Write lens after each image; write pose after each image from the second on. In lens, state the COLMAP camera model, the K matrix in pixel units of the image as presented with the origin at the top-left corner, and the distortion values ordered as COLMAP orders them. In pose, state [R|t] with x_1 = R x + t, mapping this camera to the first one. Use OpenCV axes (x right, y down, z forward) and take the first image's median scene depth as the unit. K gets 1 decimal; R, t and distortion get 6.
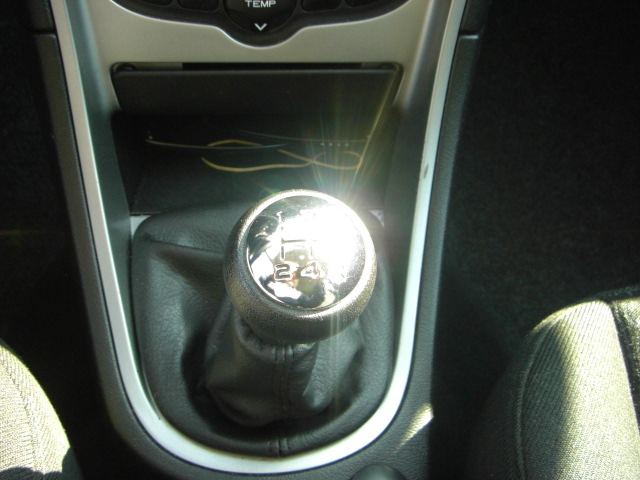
lens RADIAL K [[725.3, 0, 315.8], [0, 725.3, 238.0], [0, 0, 1]] dist [-0.195184, 0.132644]
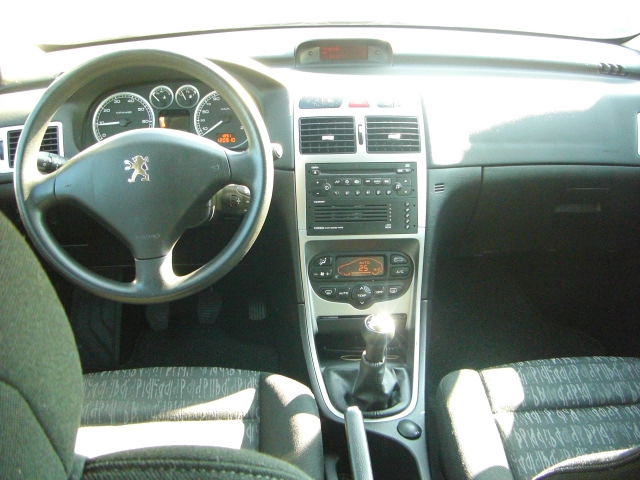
lens RADIAL K [[725.3, 0, 315.8], [0, 725.3, 238.0], [0, 0, 1]] dist [-0.195184, 0.132644]
pose [[0.995383, -0.070119, -0.065543, -0.049619], [0.021368, 0.827615, -0.560890, 1.345658], [0.093573, 0.556899, 0.825292, -1.990720]]
